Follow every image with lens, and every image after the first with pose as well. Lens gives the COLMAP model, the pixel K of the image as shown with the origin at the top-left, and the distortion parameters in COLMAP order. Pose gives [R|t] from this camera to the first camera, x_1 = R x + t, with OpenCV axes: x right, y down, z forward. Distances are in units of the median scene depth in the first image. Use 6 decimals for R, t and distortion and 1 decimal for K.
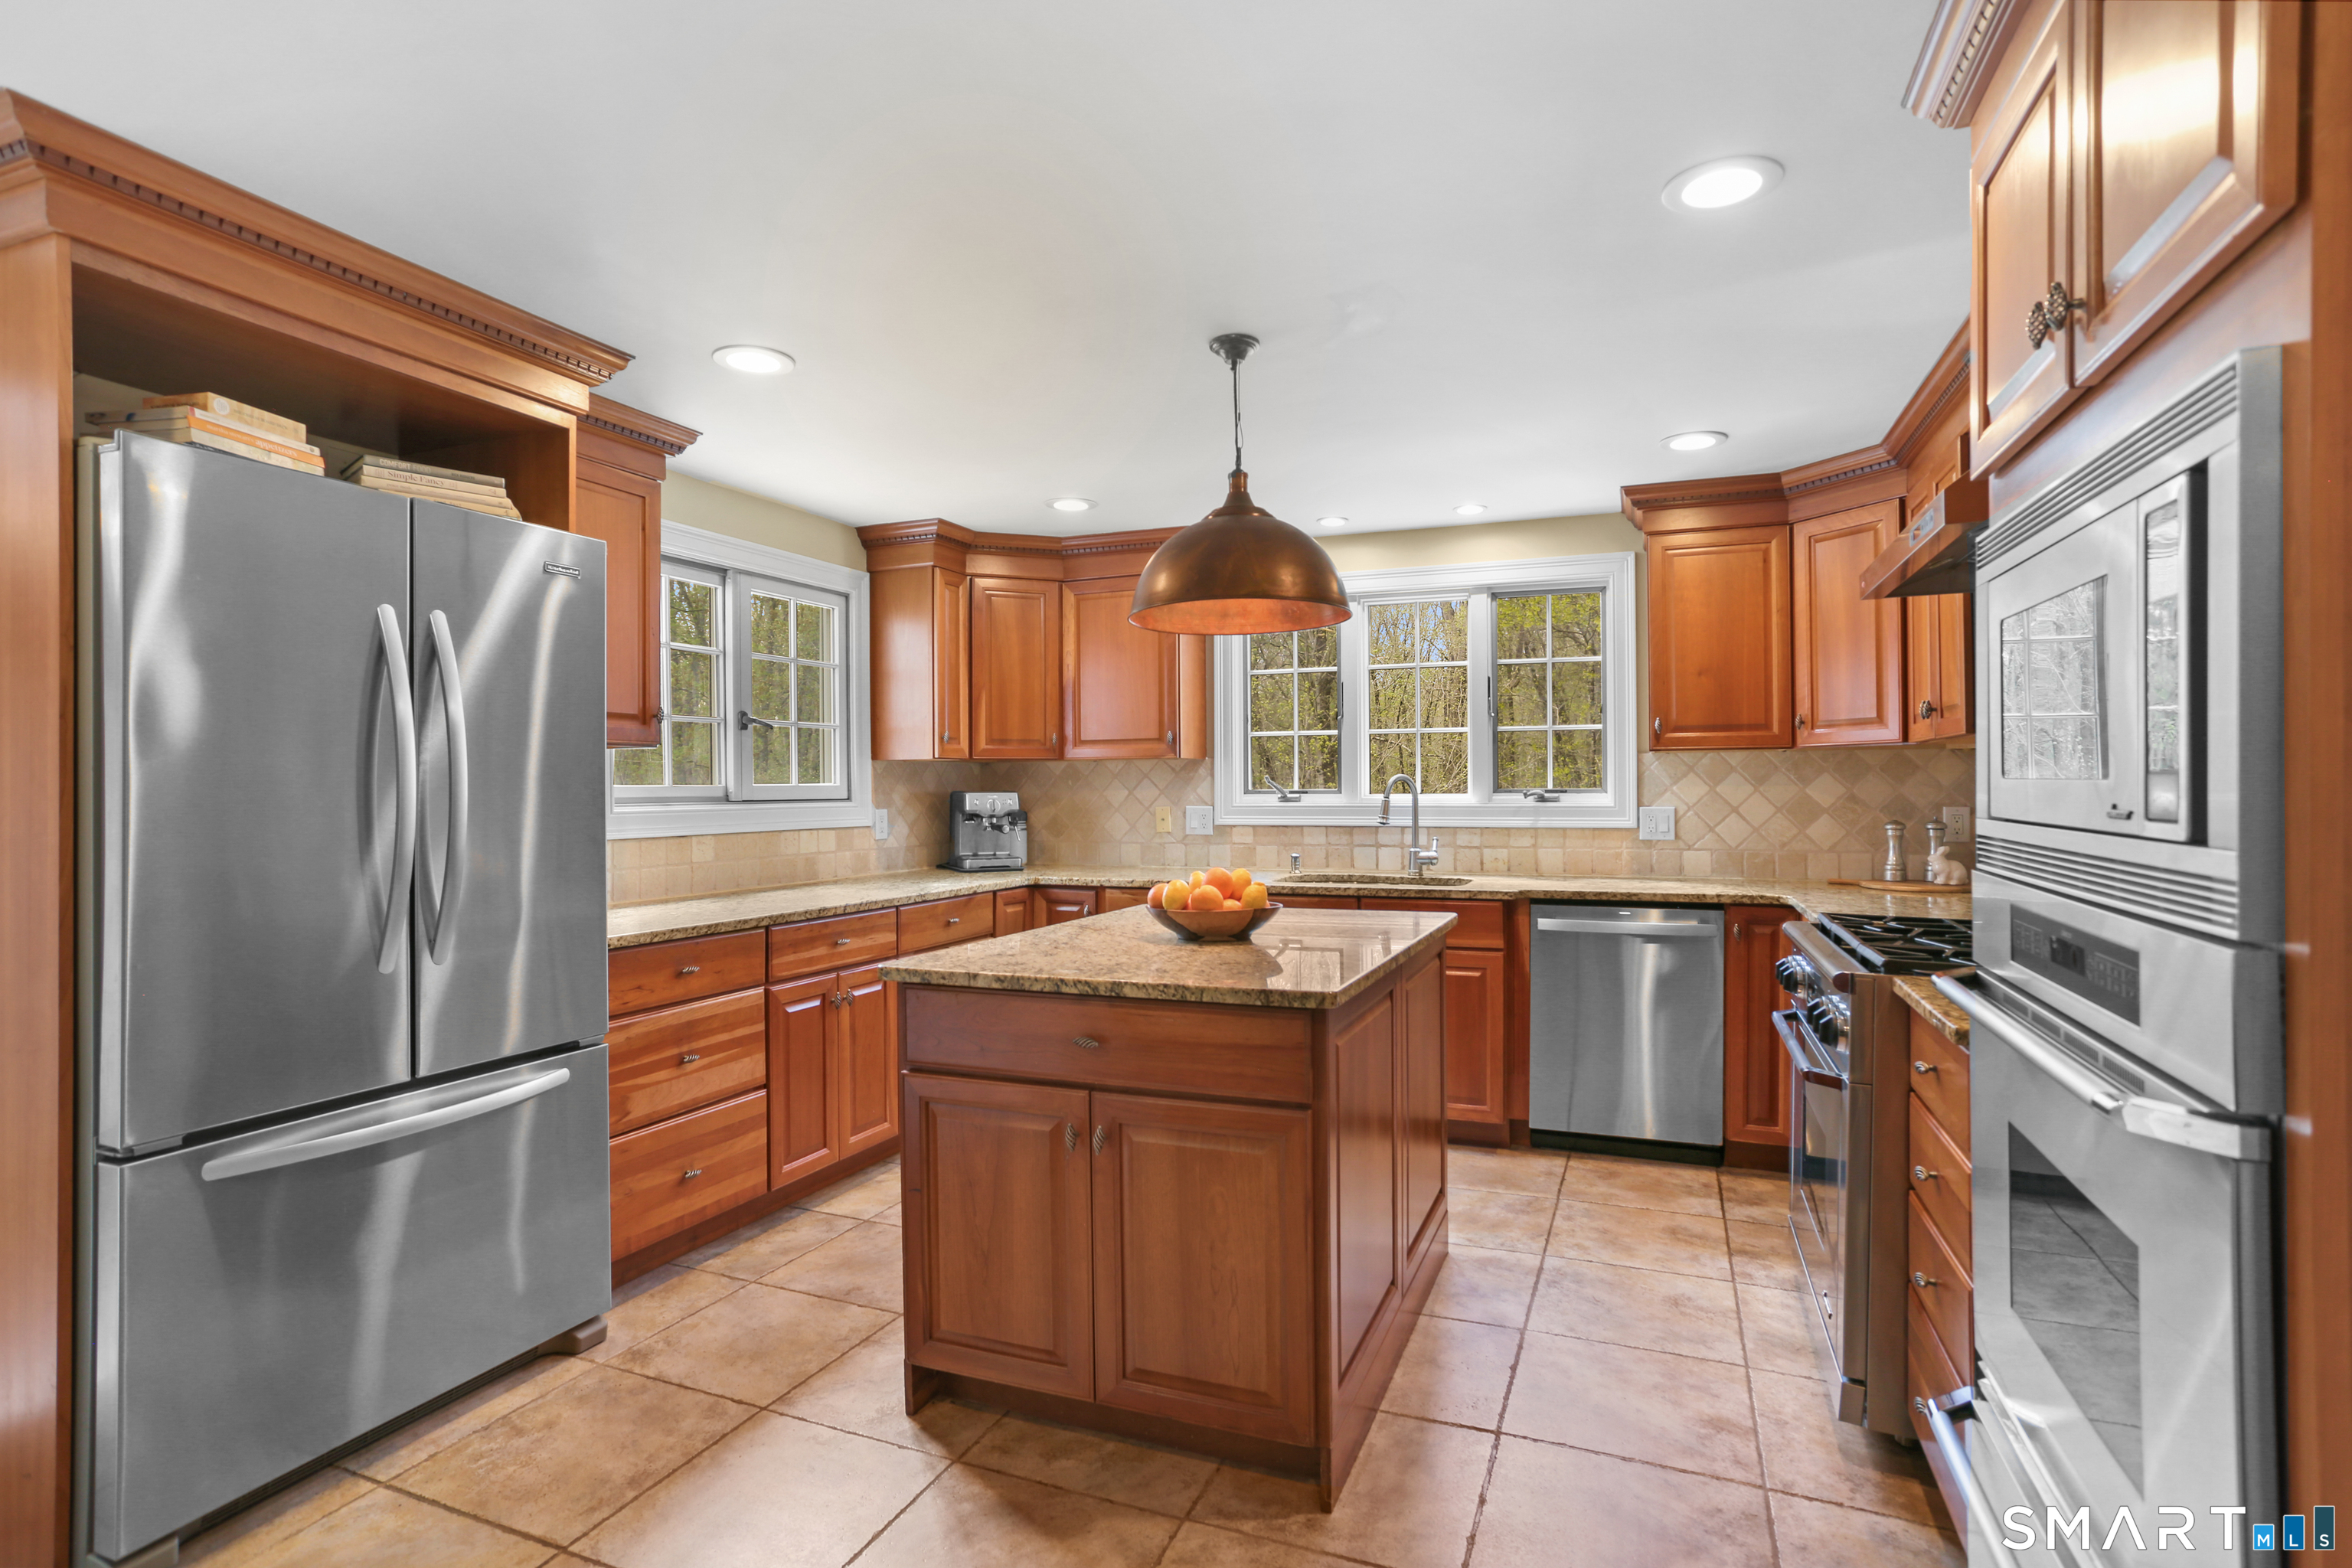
lens RADIAL K [[1141.8, 0, 1184.7], [0, 1141.8, 786.1], [0, 0, 1]] dist [-0.016884, 0.008471]
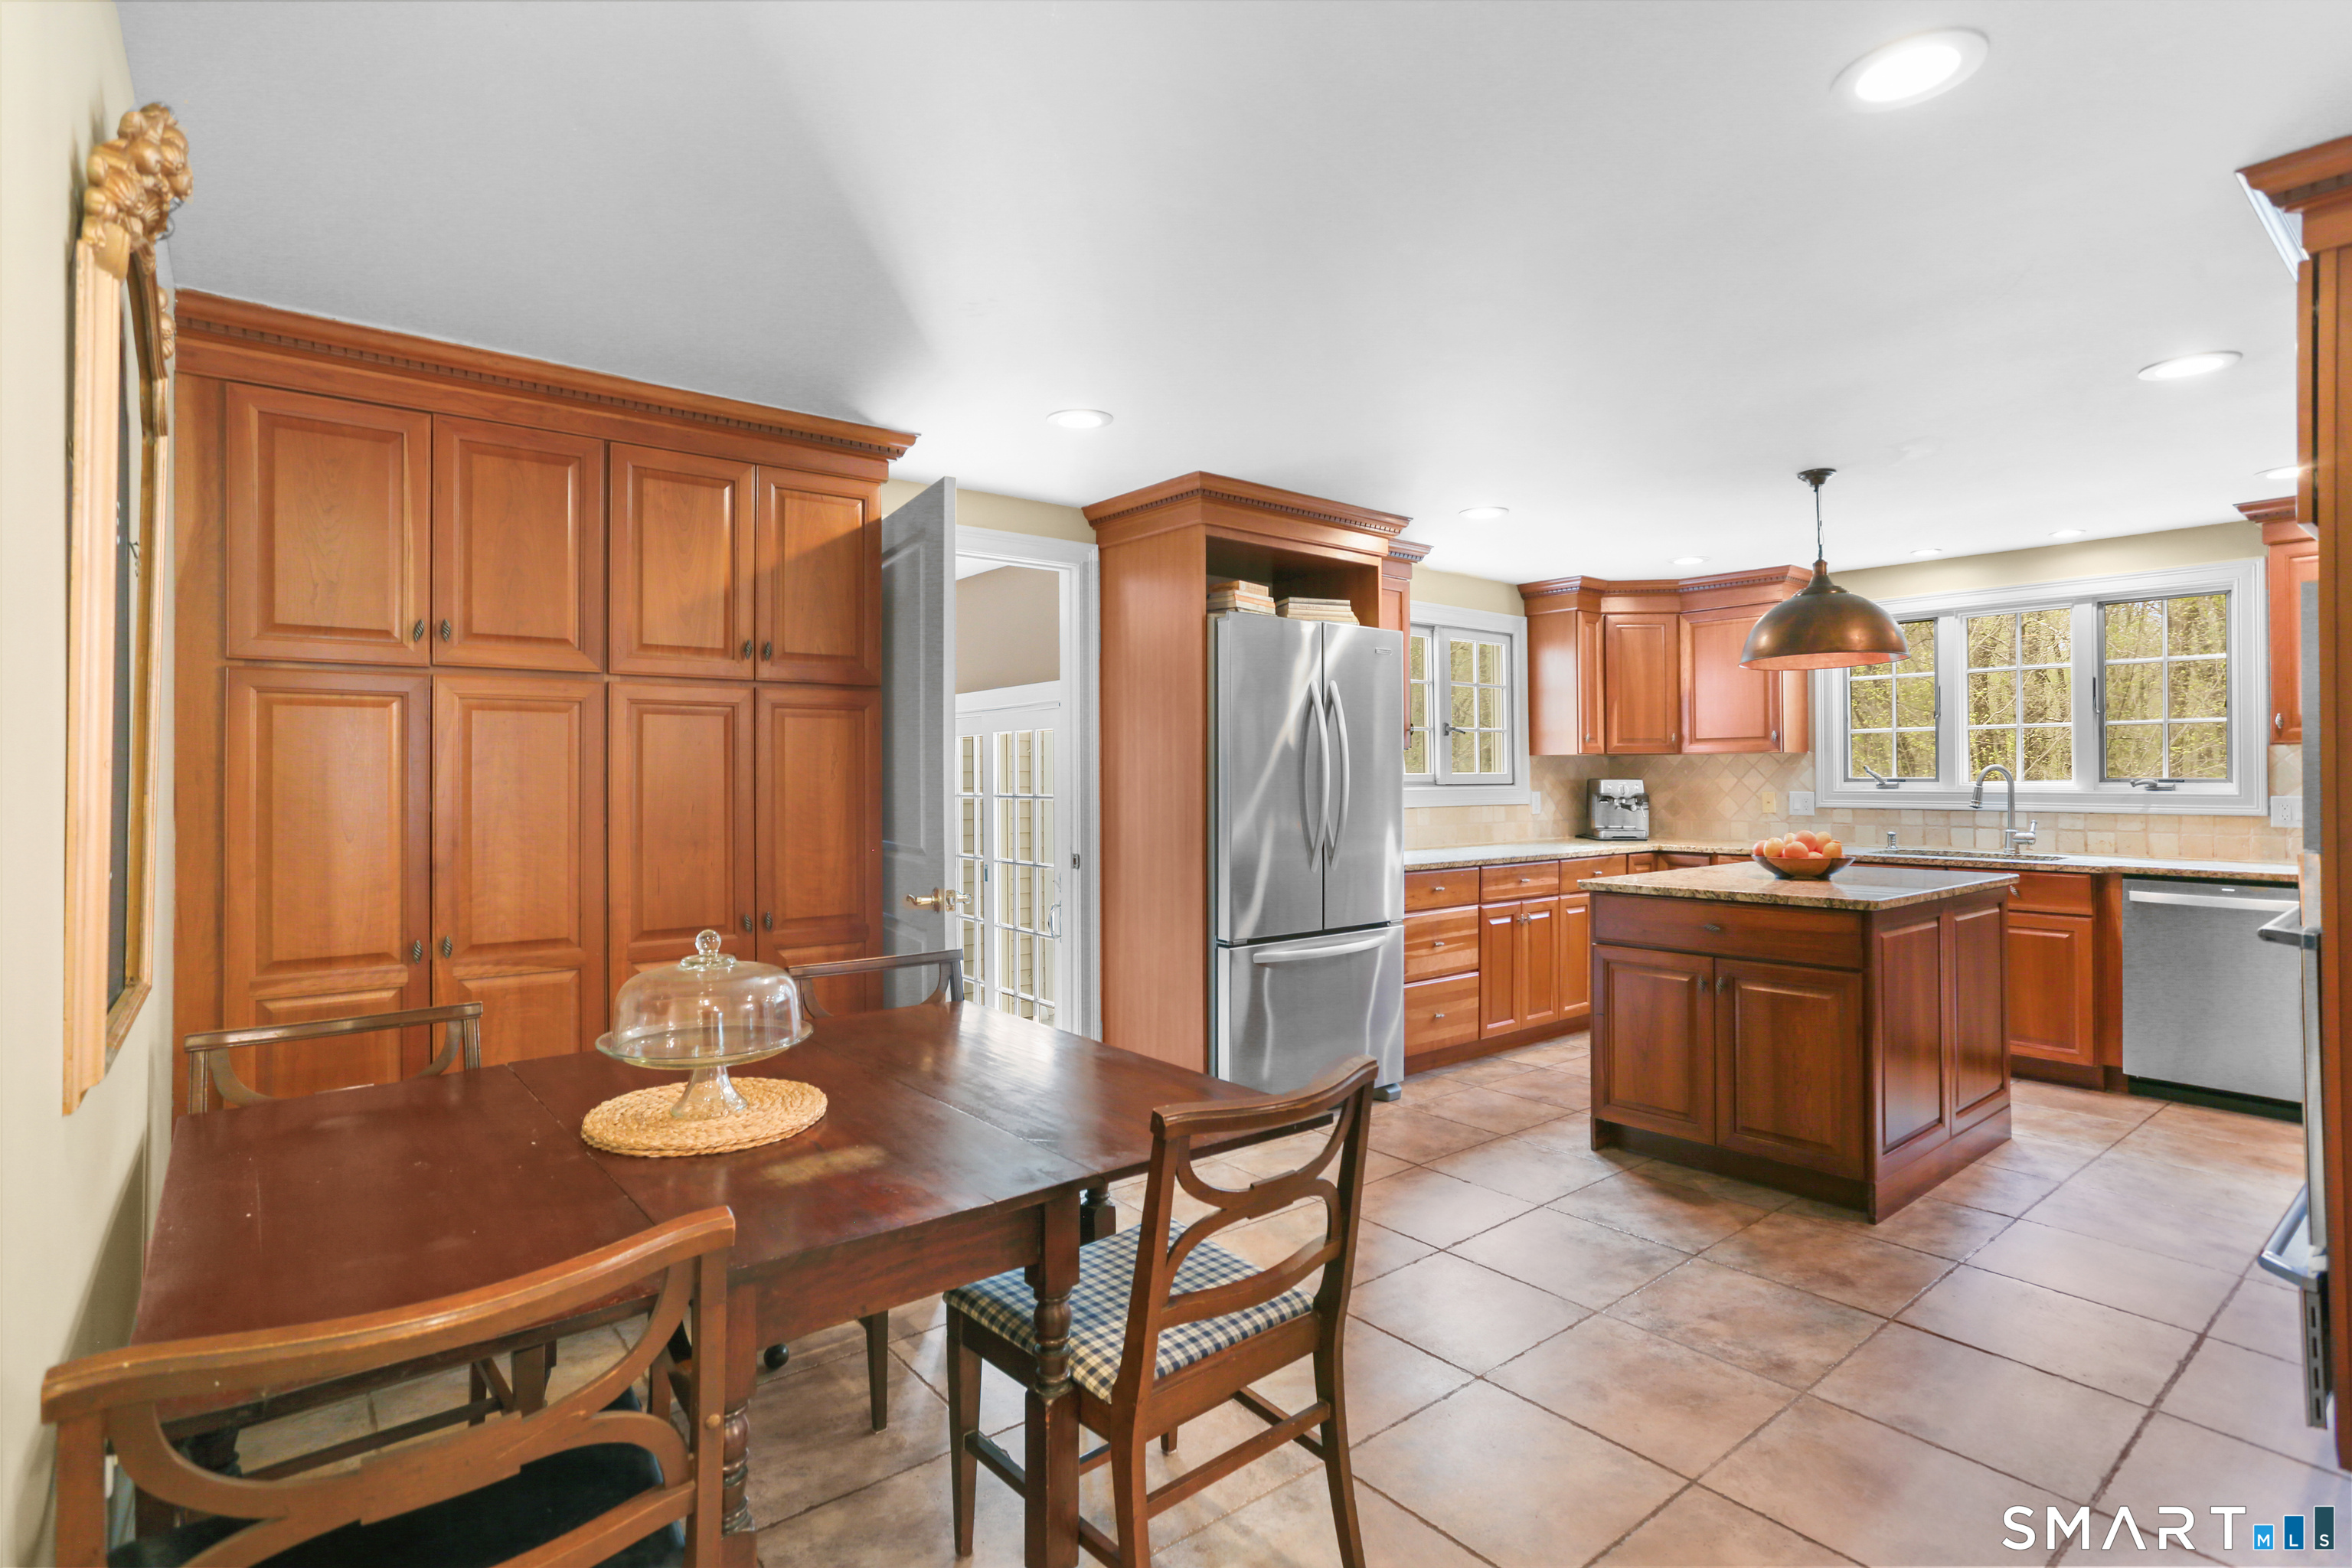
lens RADIAL K [[1141.8, 0, 1190.2], [0, 1141.8, 771.2], [0, 0, 1]] dist [-0.016884, 0.008471]
pose [[0.879529, 0.000488, -0.475844, 0.021235], [-0.001352, 0.999998, -0.001474, -0.001915], [0.475843, 0.001940, 0.879528, -0.495332]]
